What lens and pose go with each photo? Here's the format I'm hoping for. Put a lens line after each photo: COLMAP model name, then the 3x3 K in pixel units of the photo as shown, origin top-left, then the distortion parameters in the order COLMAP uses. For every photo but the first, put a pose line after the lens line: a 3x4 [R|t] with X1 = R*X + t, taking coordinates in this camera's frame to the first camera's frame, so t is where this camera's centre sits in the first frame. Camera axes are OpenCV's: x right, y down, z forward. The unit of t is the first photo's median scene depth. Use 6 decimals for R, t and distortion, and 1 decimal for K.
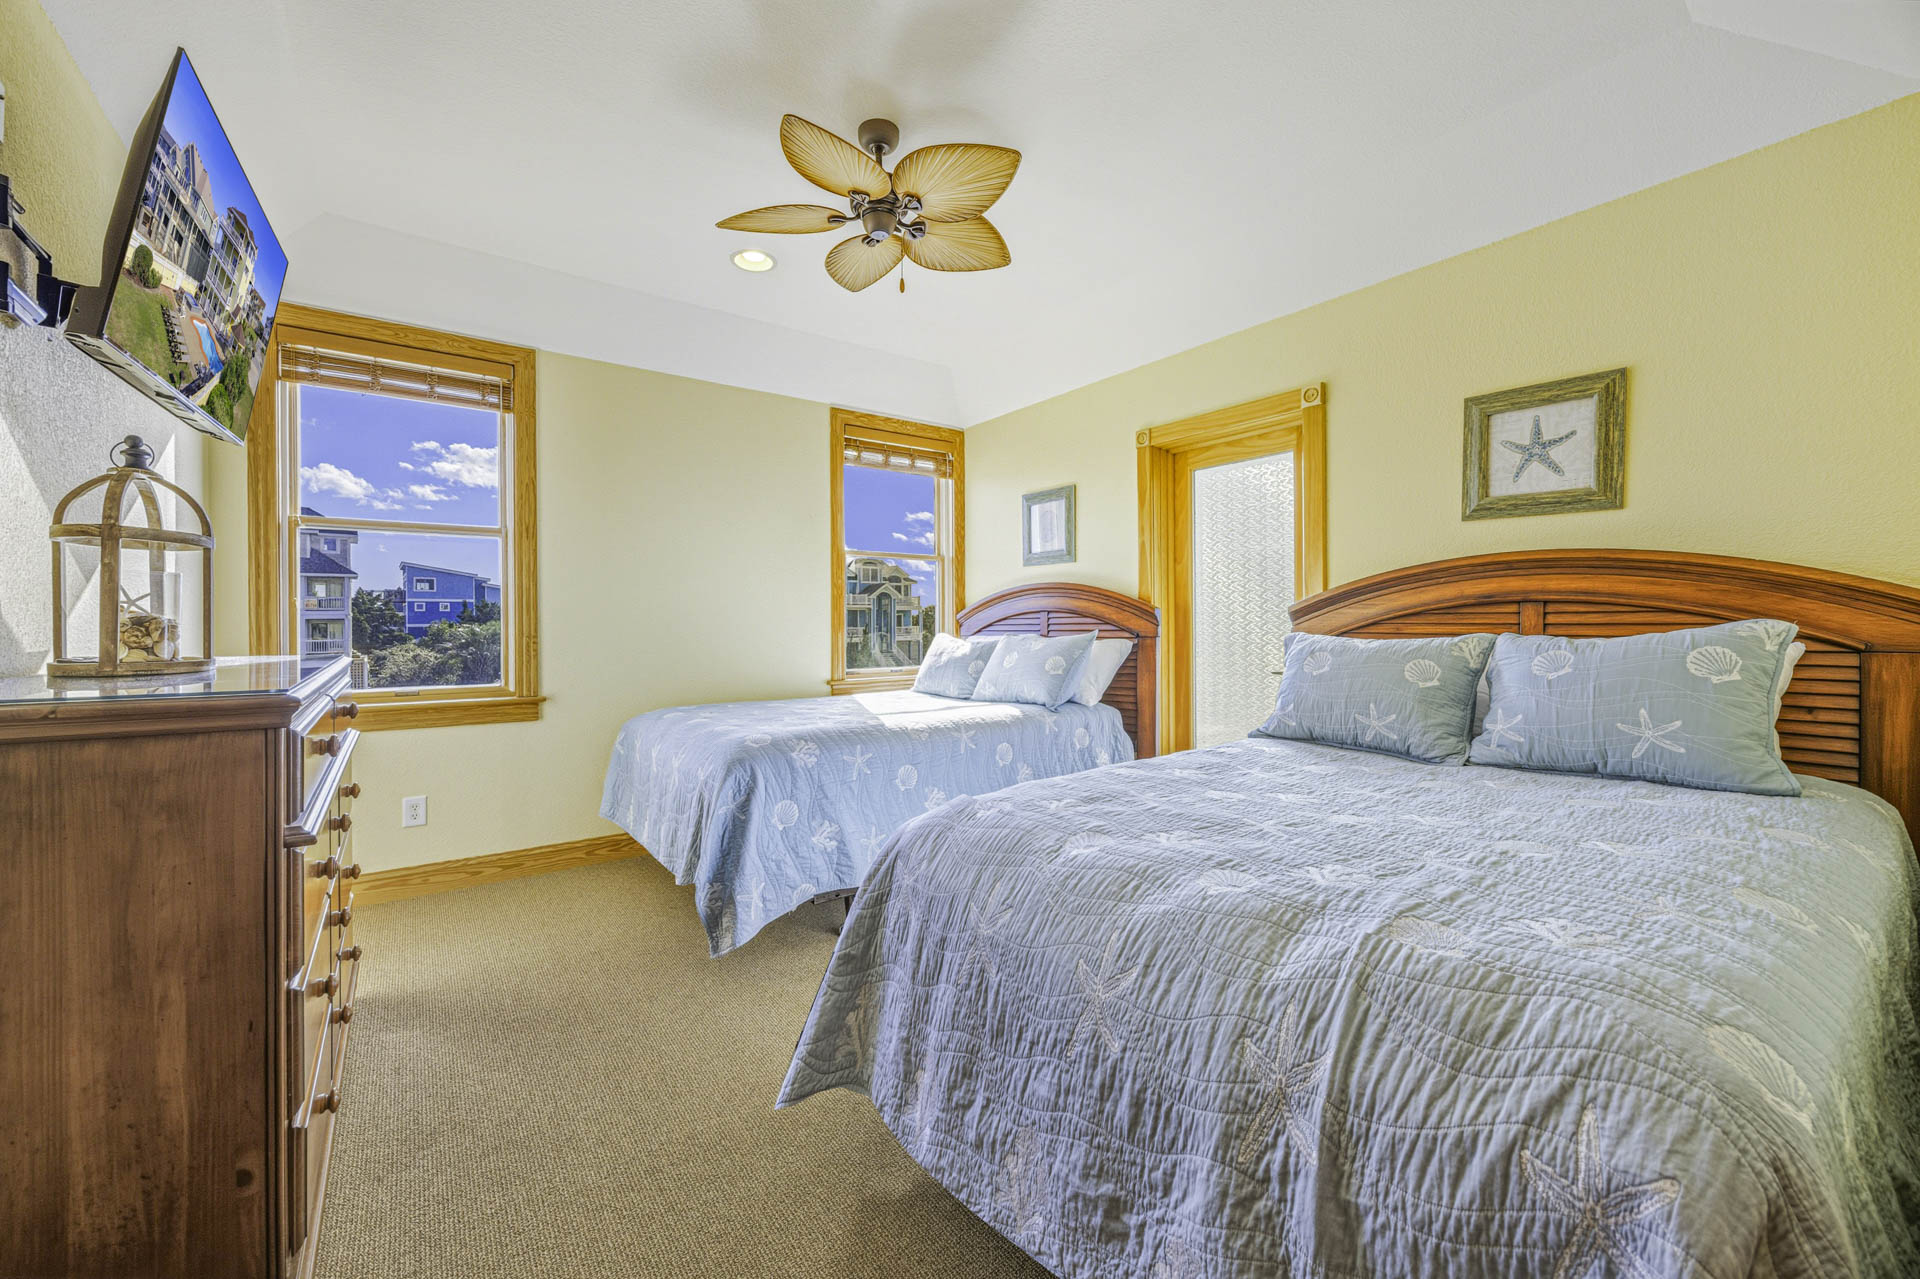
lens RADIAL K [[745.9, 0, 965.5], [0, 745.9, 628.4], [0, 0, 1]] dist [0.000029, 0.000255]
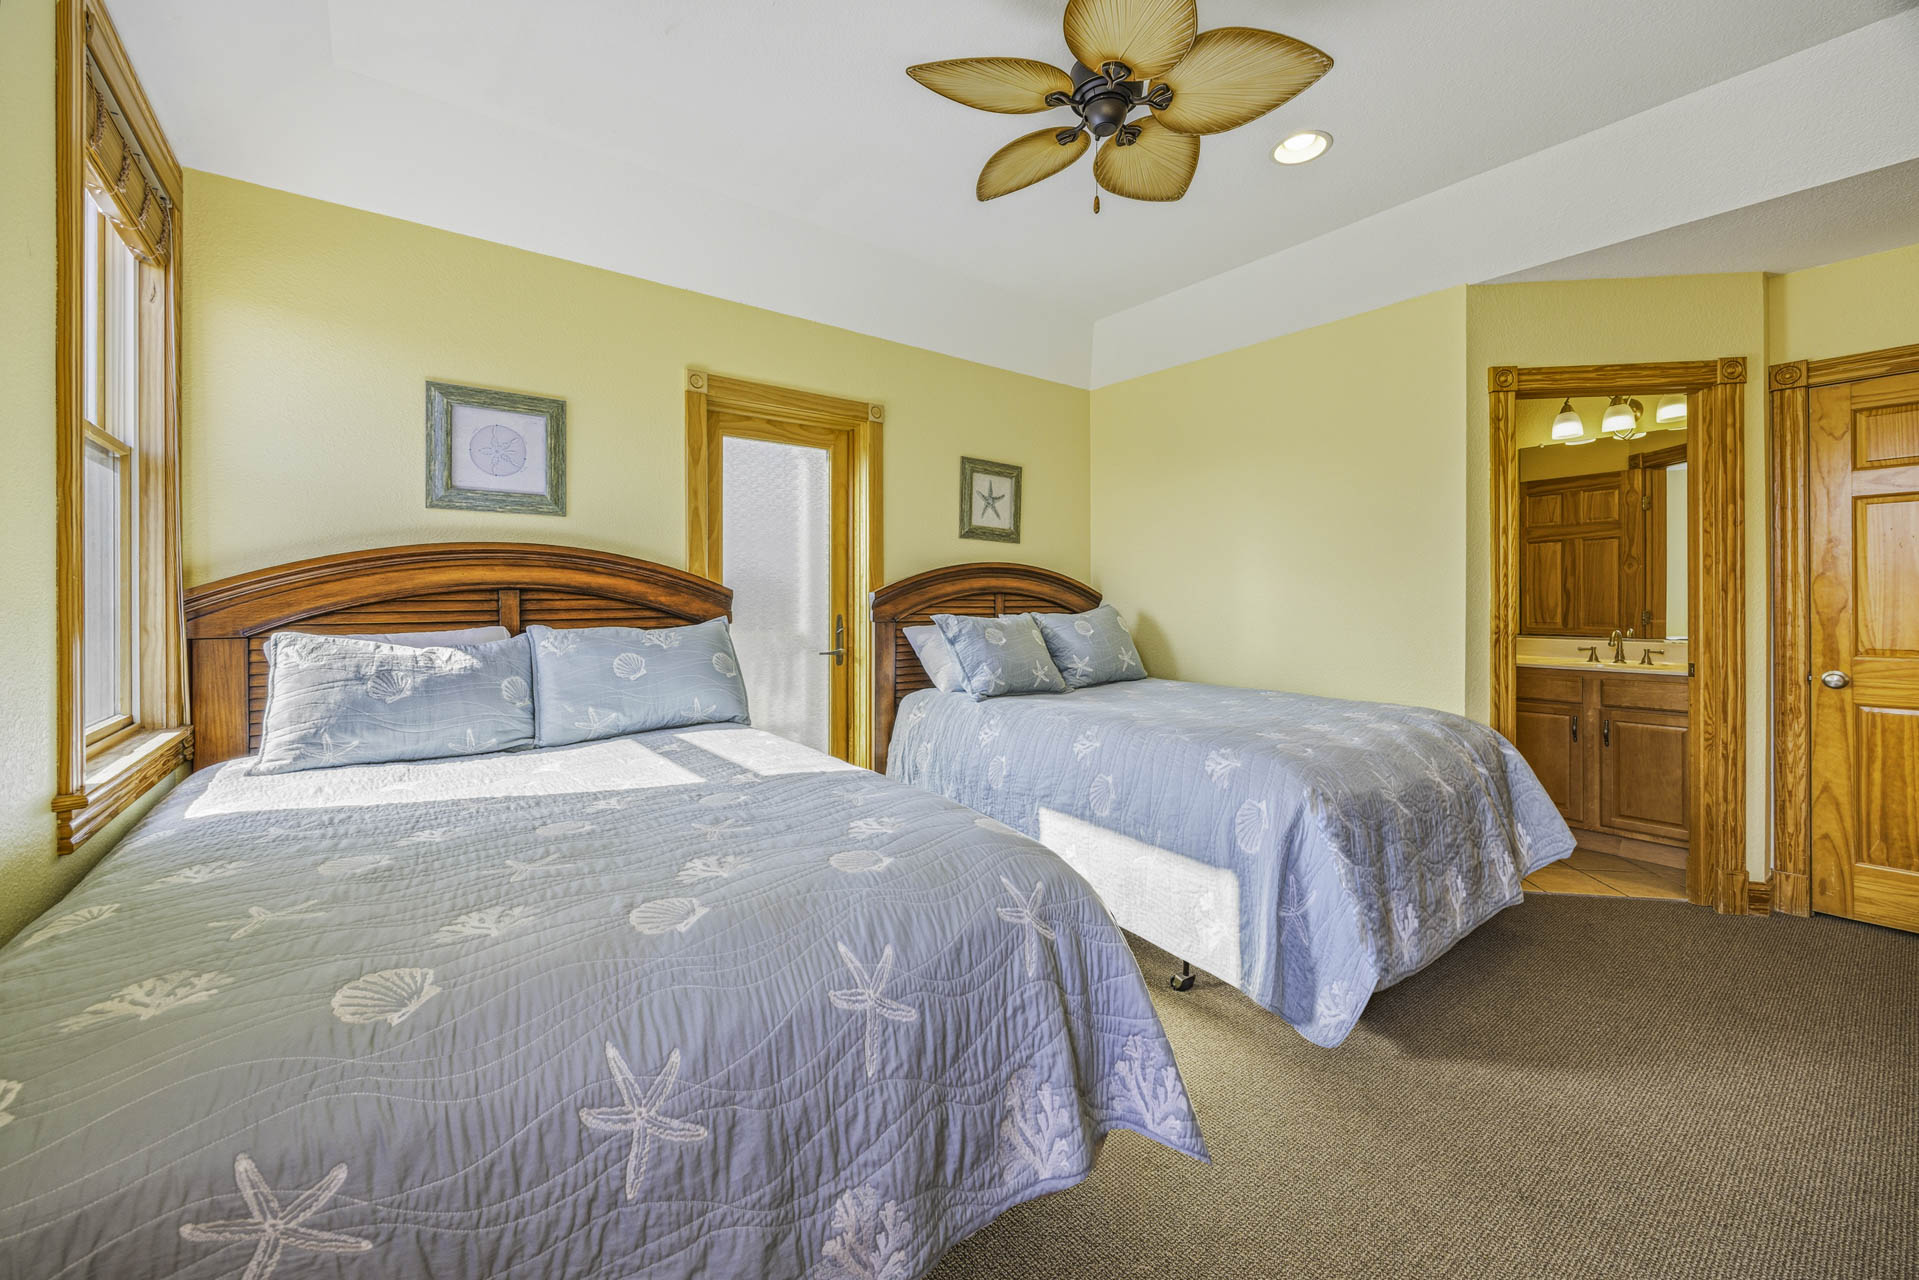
lens RADIAL K [[753.3, 0, 971.0], [0, 753.3, 592.0], [0, 0, 1]] dist [0.000488, -0.000059]
pose [[-0.033755, 0.031143, 0.998945, -0.681570], [0.020521, 0.999325, -0.030461, 0.006984], [-0.999219, 0.019471, -0.034371, 0.863646]]
